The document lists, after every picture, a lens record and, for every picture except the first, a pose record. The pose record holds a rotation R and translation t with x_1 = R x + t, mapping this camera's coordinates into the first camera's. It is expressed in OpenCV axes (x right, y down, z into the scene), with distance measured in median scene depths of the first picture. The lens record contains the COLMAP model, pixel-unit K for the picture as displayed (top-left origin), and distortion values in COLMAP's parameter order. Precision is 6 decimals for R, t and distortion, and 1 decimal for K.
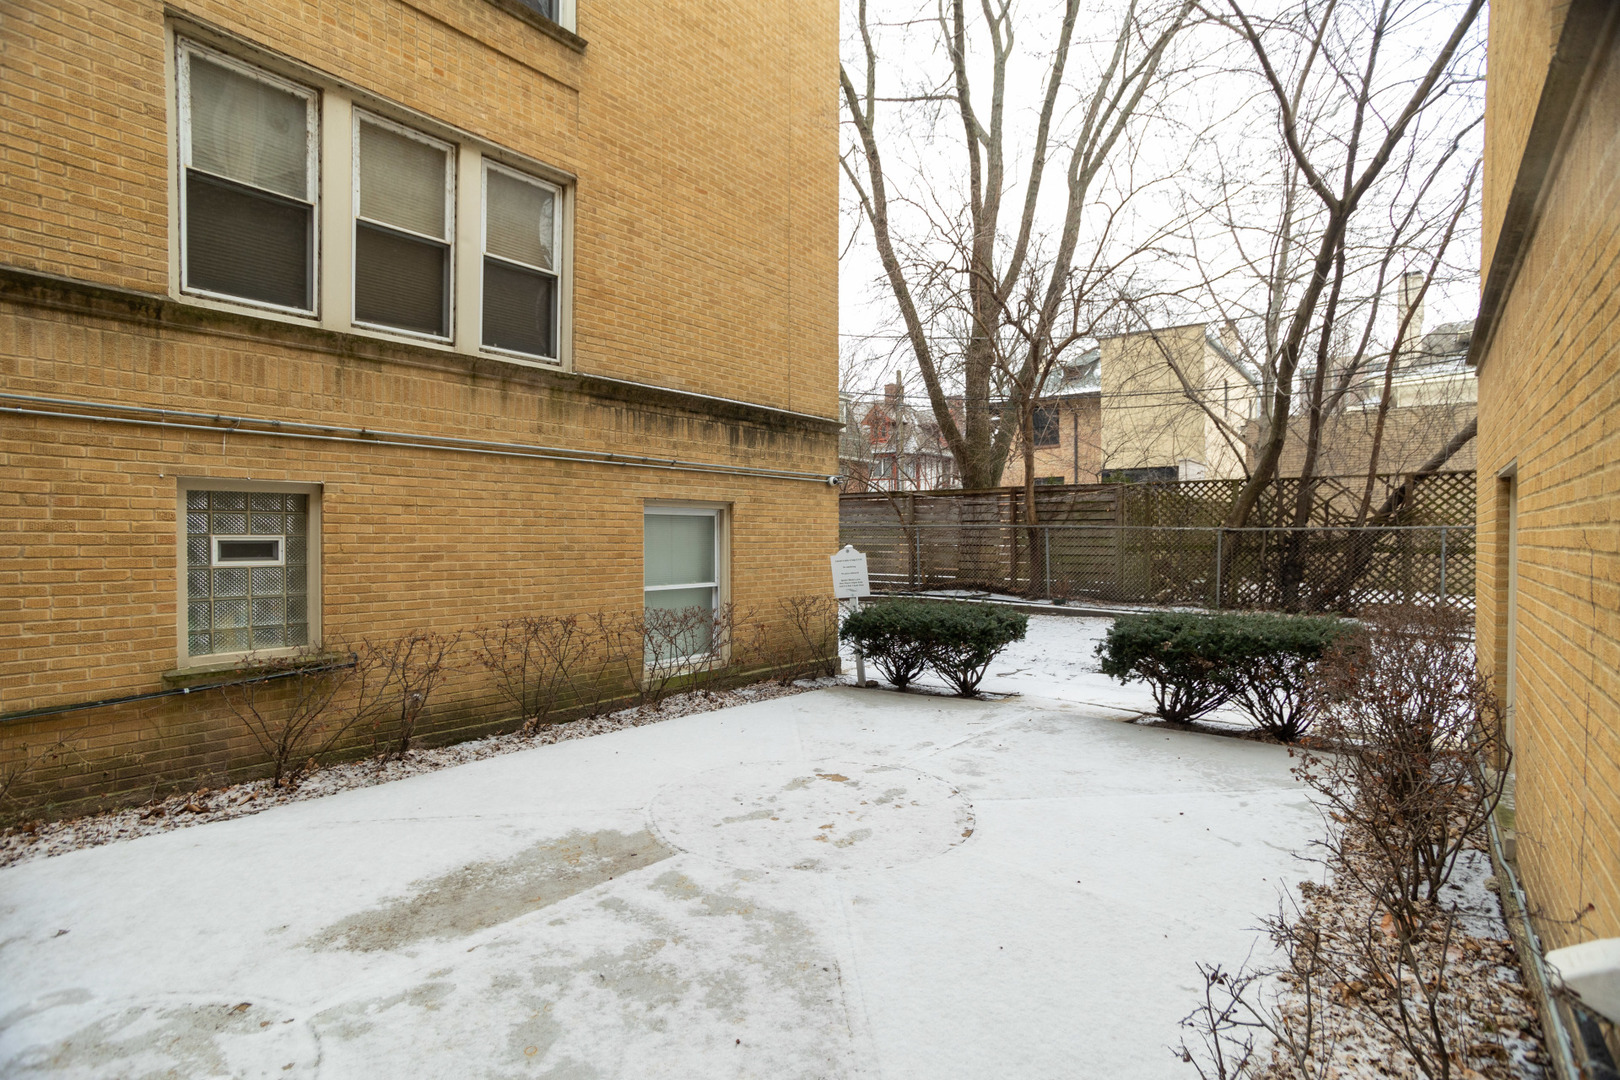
lens RADIAL K [[782.3, 0, 809.2], [0, 782.3, 538.8], [0, 0, 1]] dist [-0.000786, 0.000104]
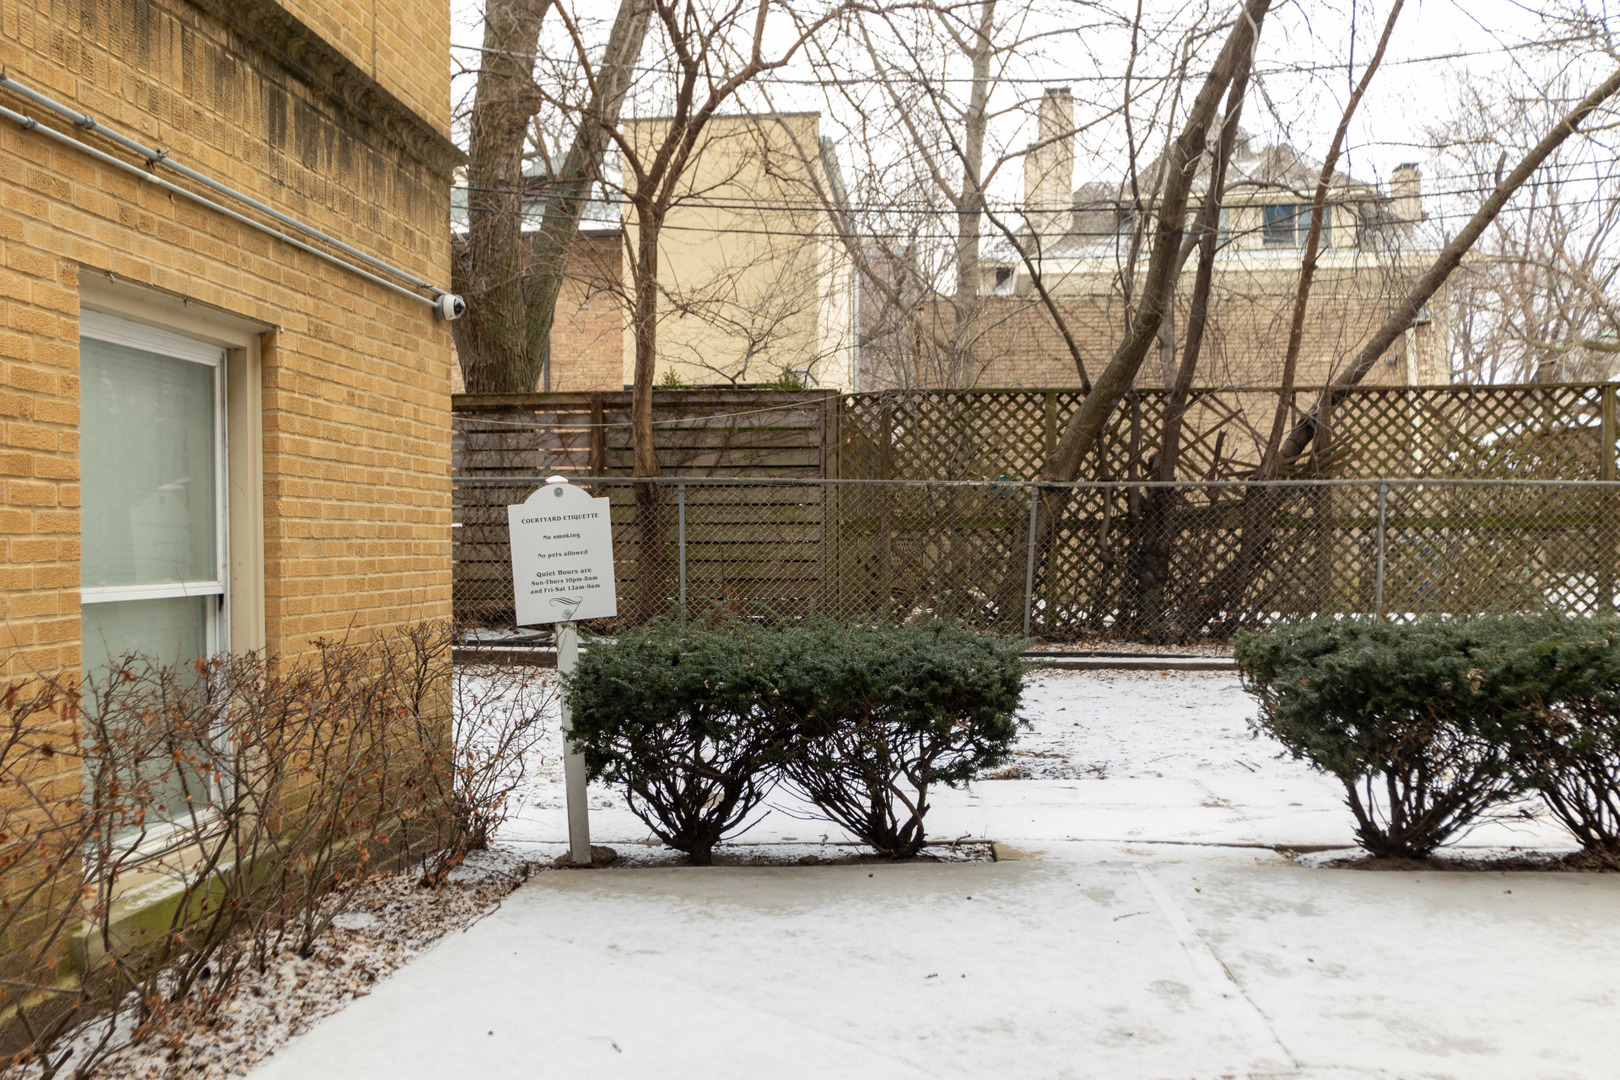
lens RADIAL K [[1598.3, 0, 810.5], [0, 1598.3, 542.6], [0, 0, 1]] dist [0.056076, 0.000000]
pose [[0.832167, -0.002301, 0.554521, -0.261348], [0.004465, 0.999987, -0.002552, 0.040550], [-0.554507, 0.004600, 0.832166, 0.315762]]
